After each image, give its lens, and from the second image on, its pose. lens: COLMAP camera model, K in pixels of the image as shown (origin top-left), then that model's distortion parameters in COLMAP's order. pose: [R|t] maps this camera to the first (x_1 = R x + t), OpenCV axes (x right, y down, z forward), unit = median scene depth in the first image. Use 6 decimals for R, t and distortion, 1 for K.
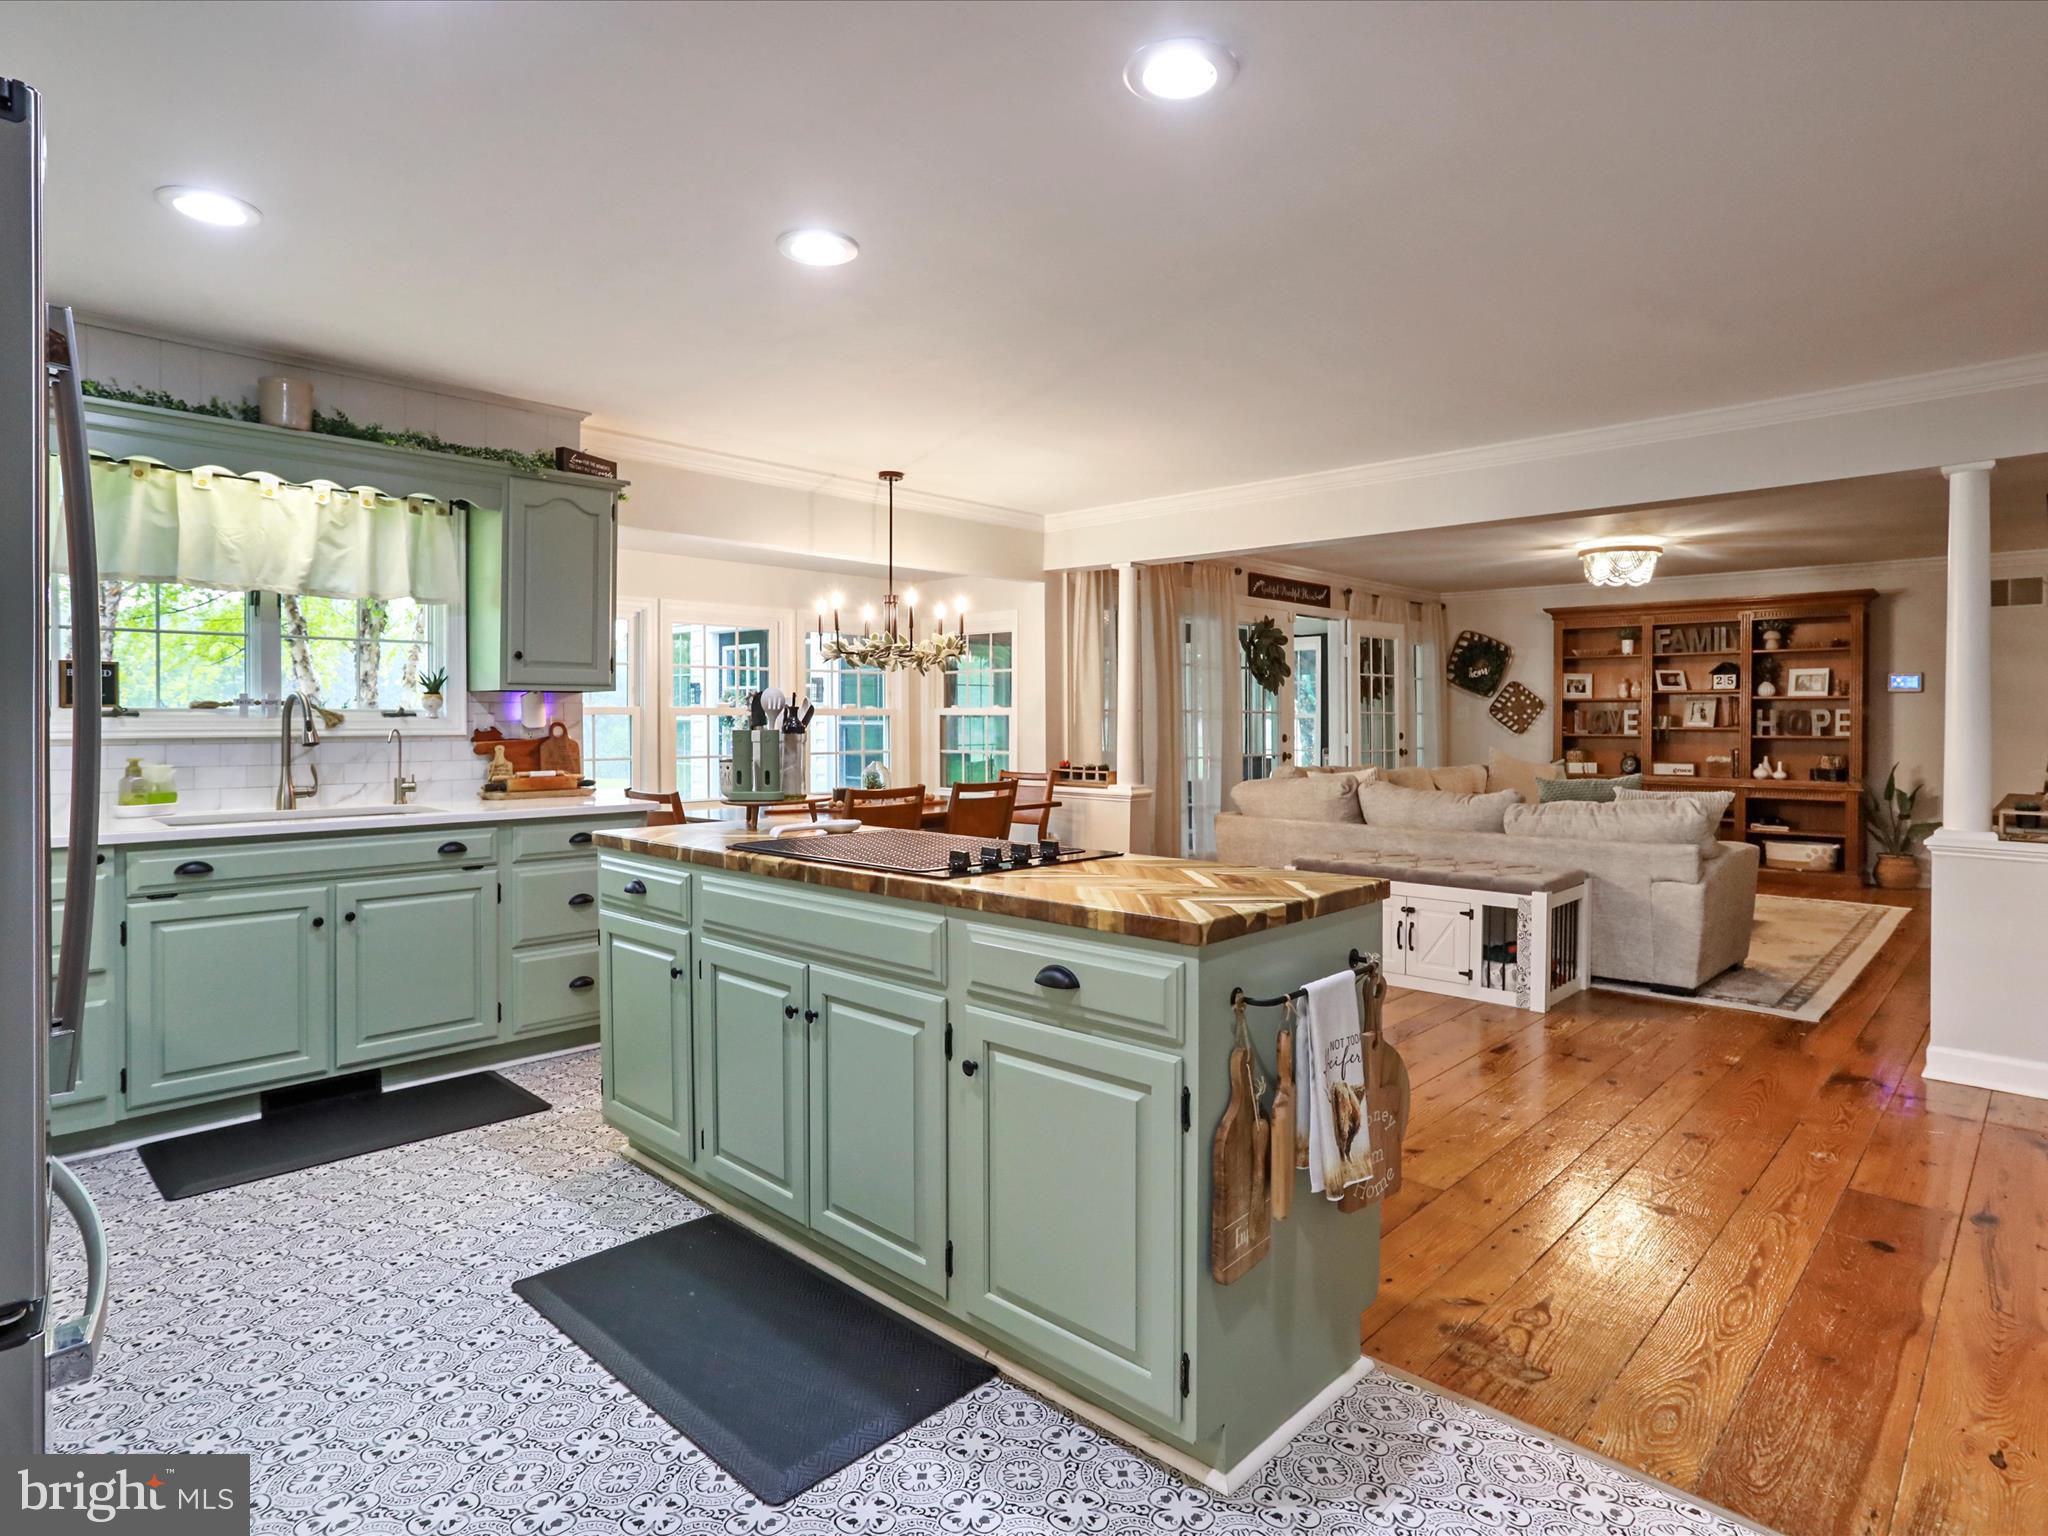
lens RADIAL K [[1121.7, 0, 1002.4], [0, 1121.7, 734.5], [0, 0, 1]] dist [-0.041413, 0.002079]
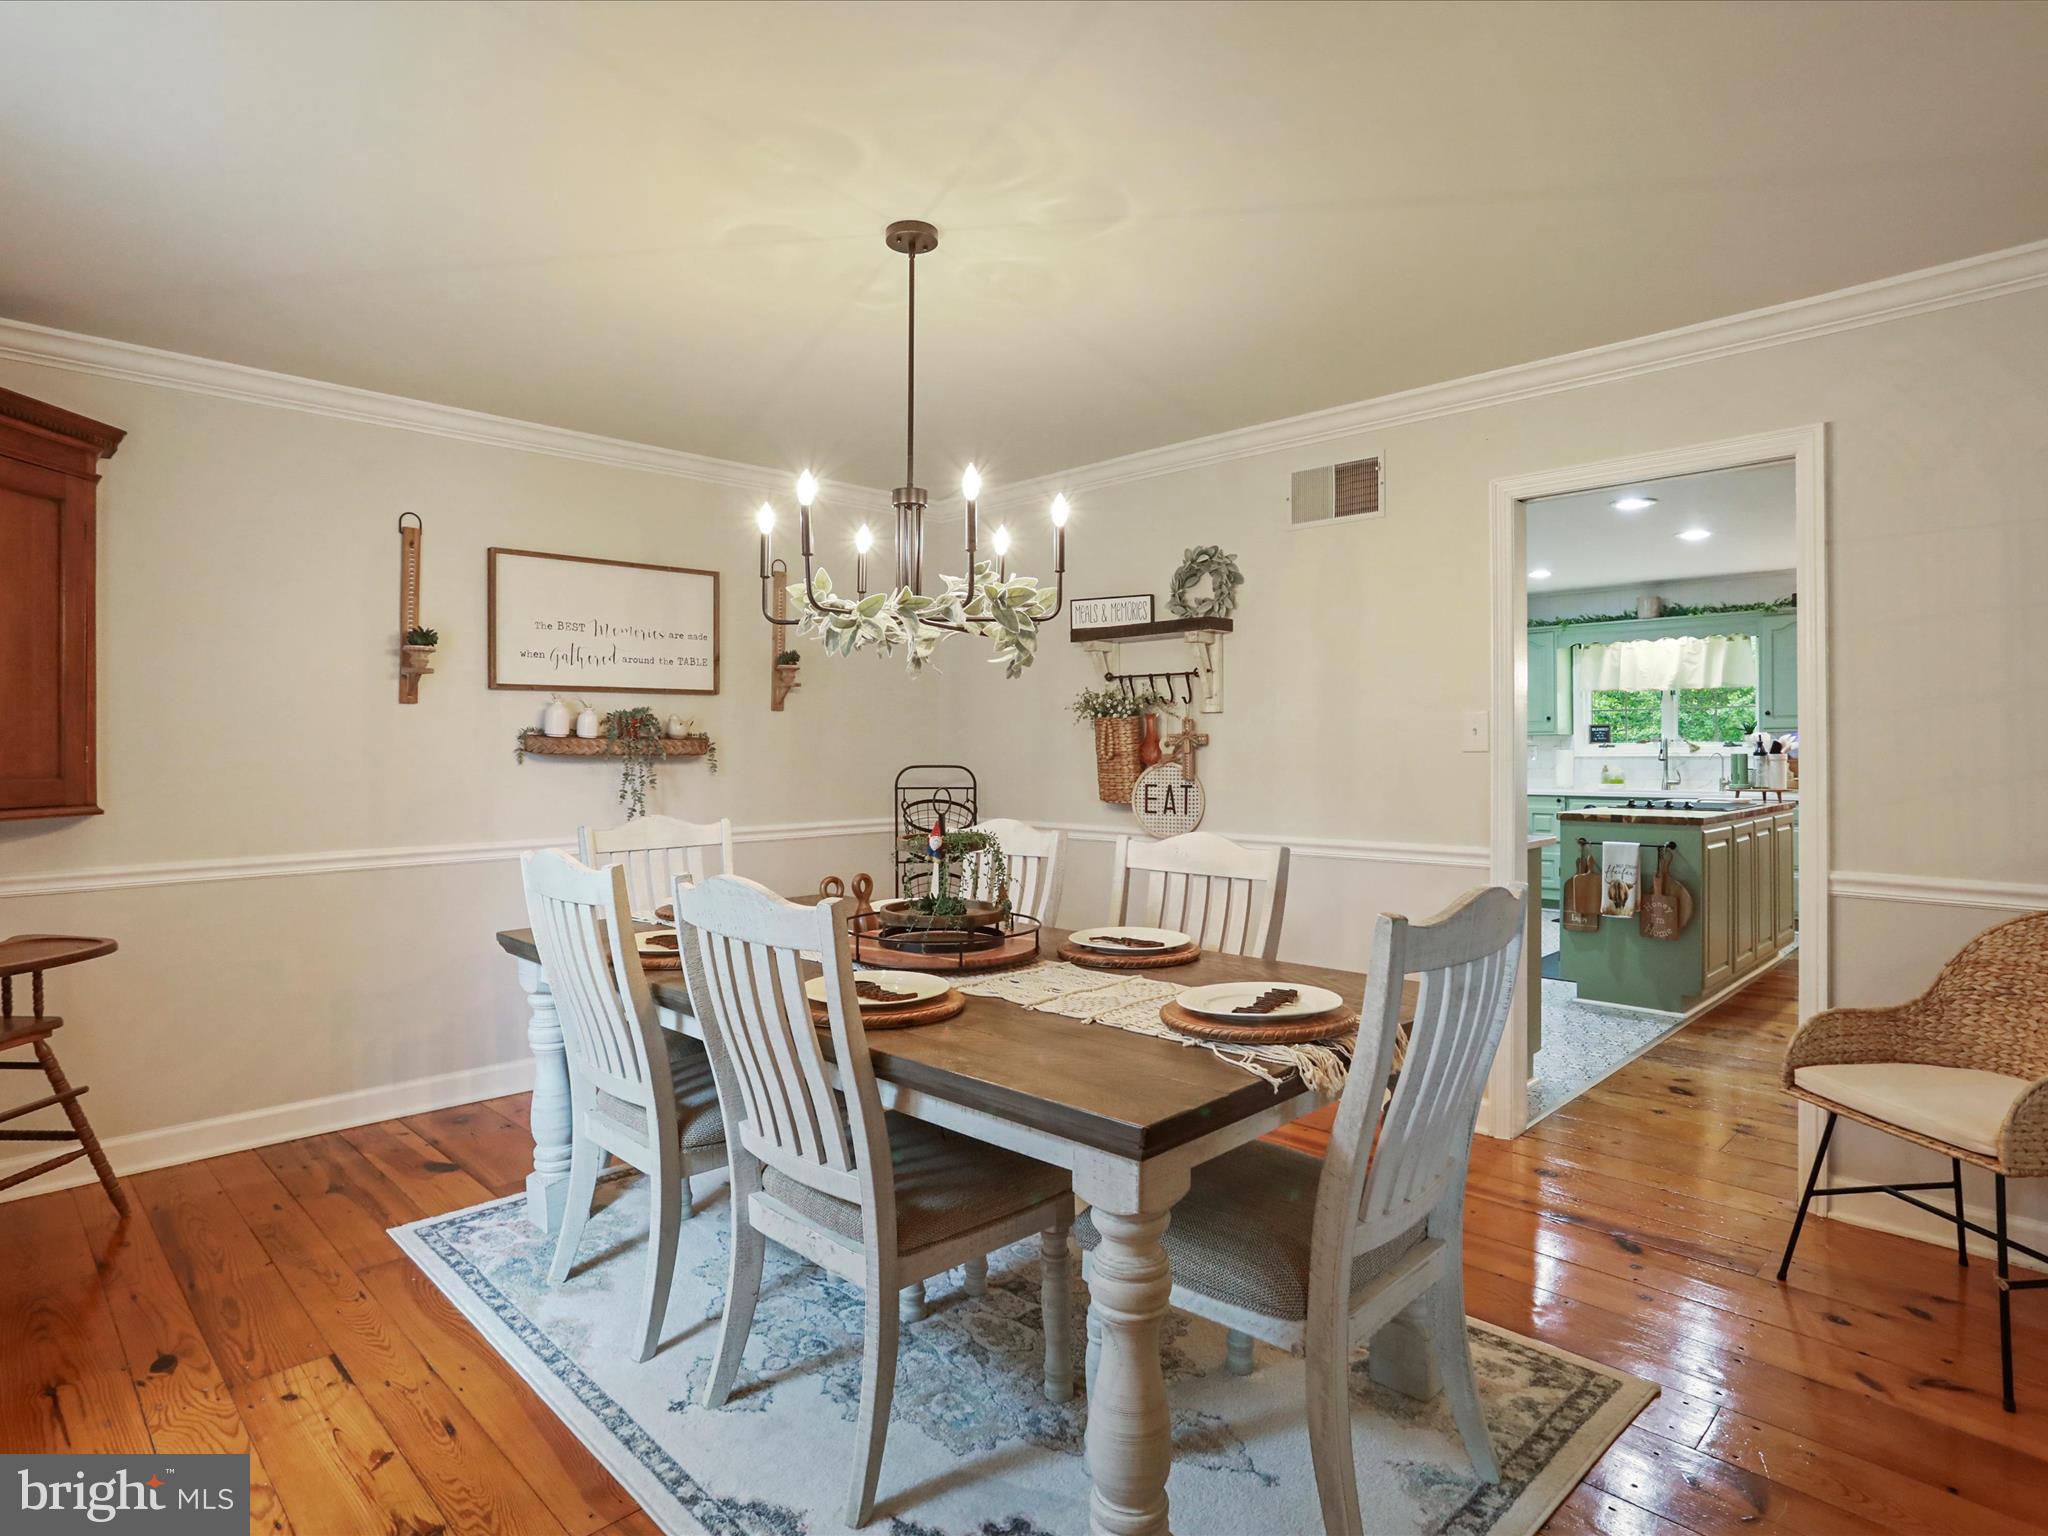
lens RADIAL K [[1129.3, 0, 1013.6], [0, 1129.3, 752.2], [0, 0, 1]] dist [-0.055784, 0.032935]
pose [[-0.017098, 0.002790, -0.999850, 1.554008], [-0.008471, 0.999960, 0.002935, -0.002126], [0.999818, 0.008520, -0.017074, -0.238919]]
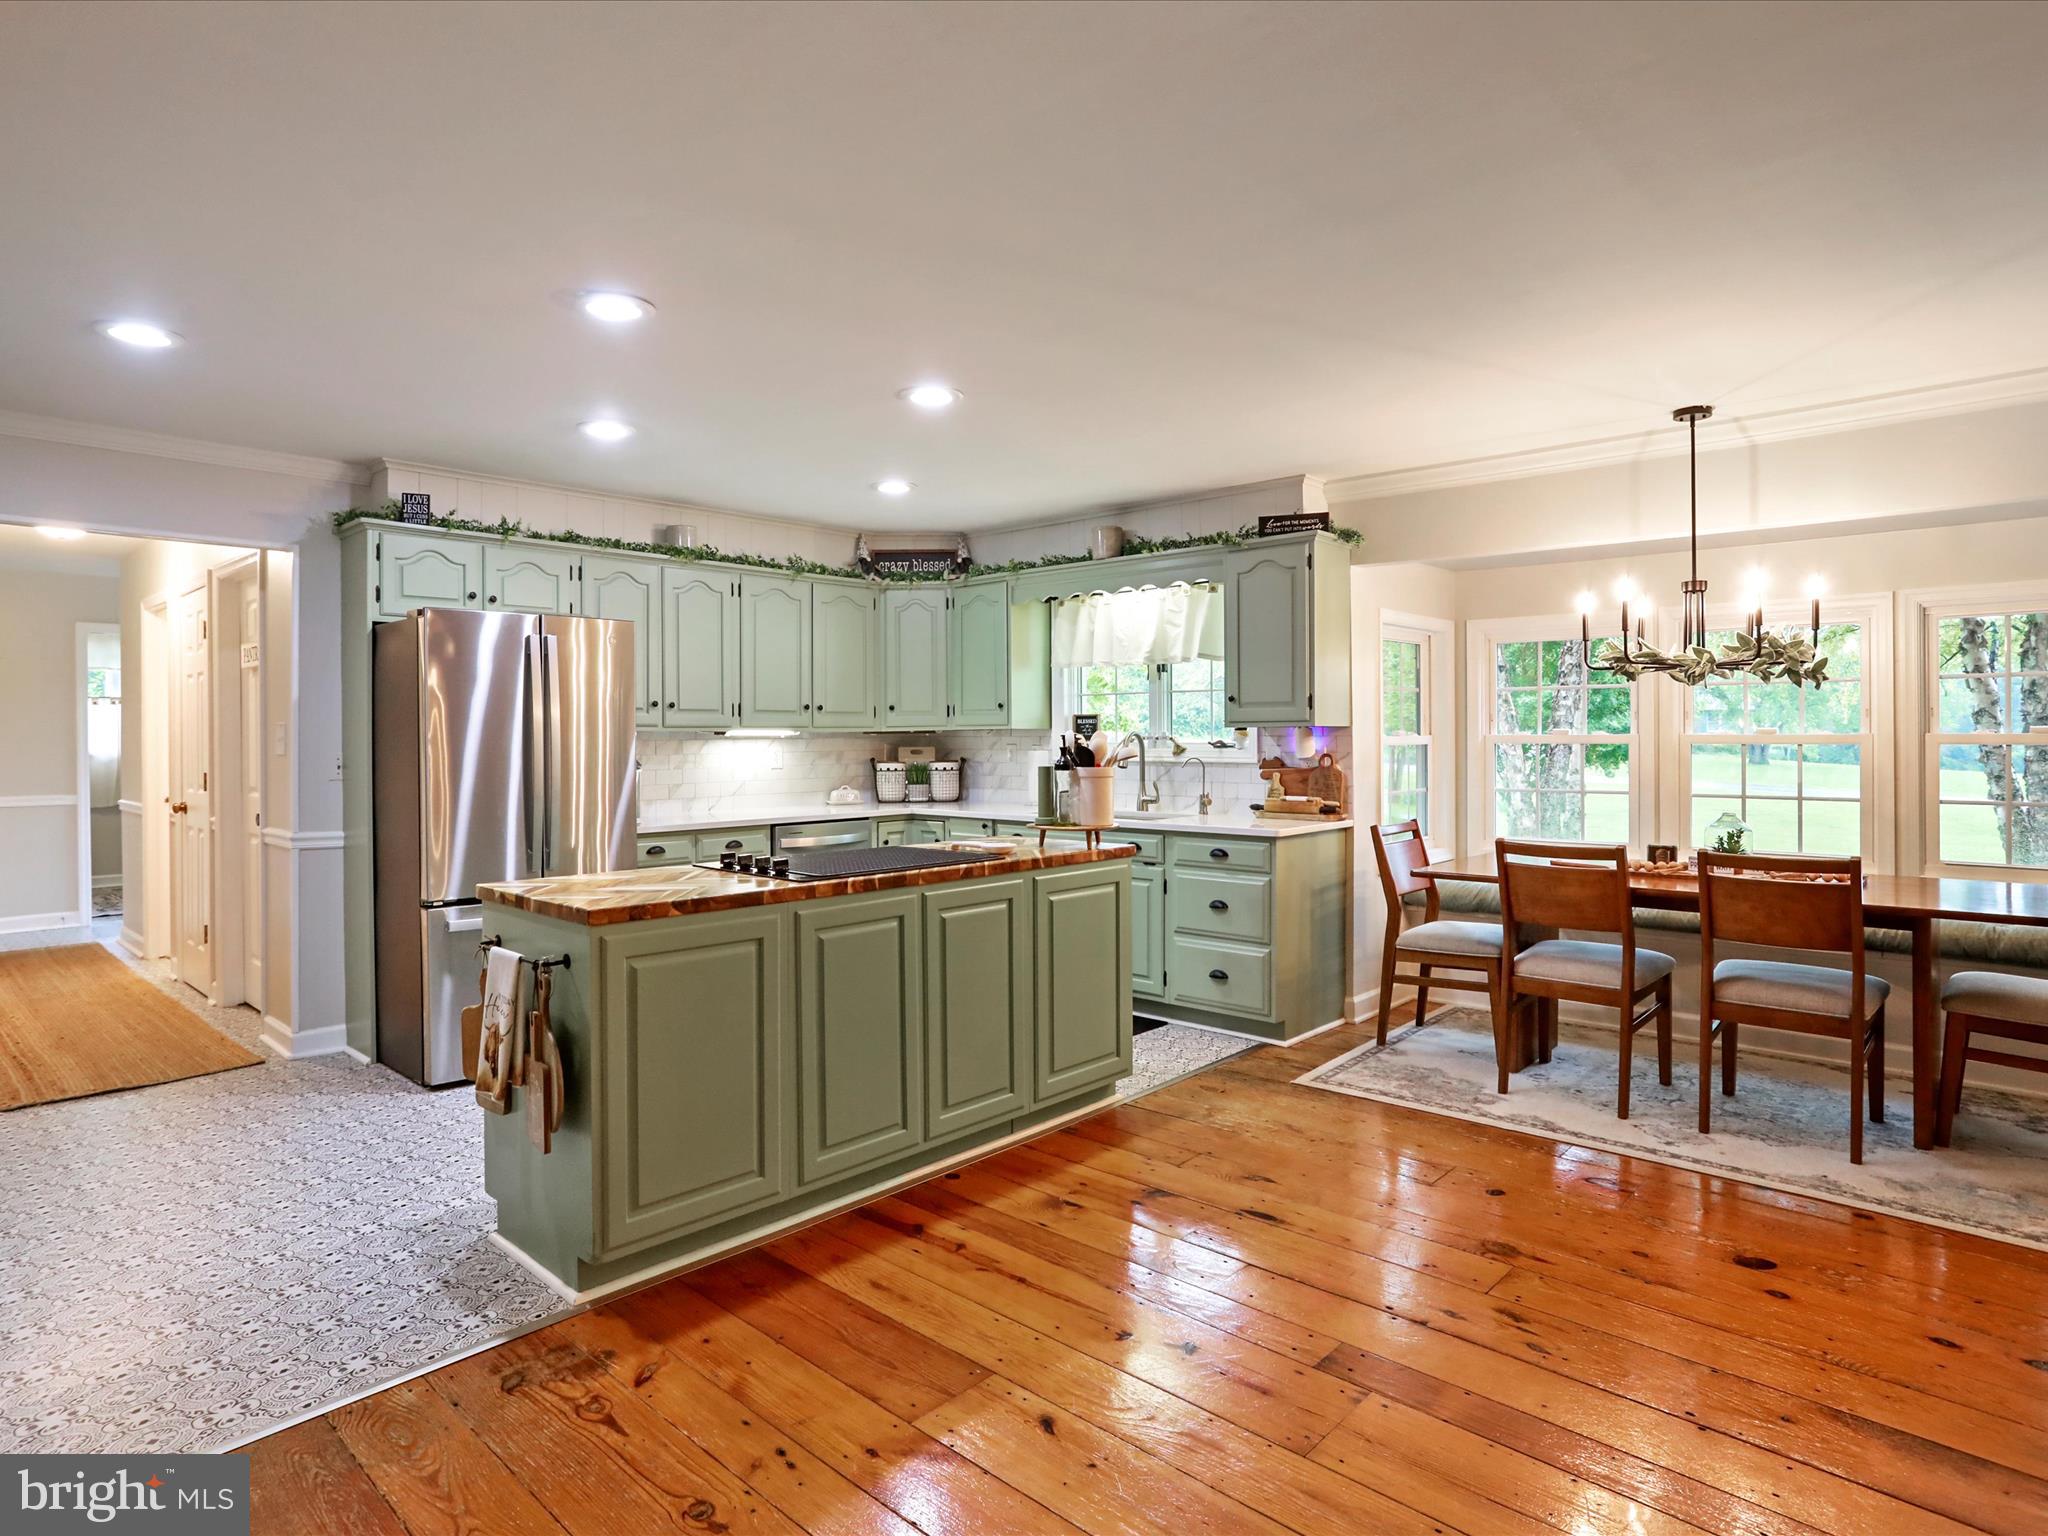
lens RADIAL K [[1129.3, 0, 1013.6], [0, 1129.3, 752.2], [0, 0, 1]] dist [-0.055784, 0.032935]
pose [[0.026215, 0.015669, -0.999534, 0.857216], [-0.007150, 0.999855, 0.015486, -0.032673], [0.999631, 0.006741, 0.026324, 0.792349]]
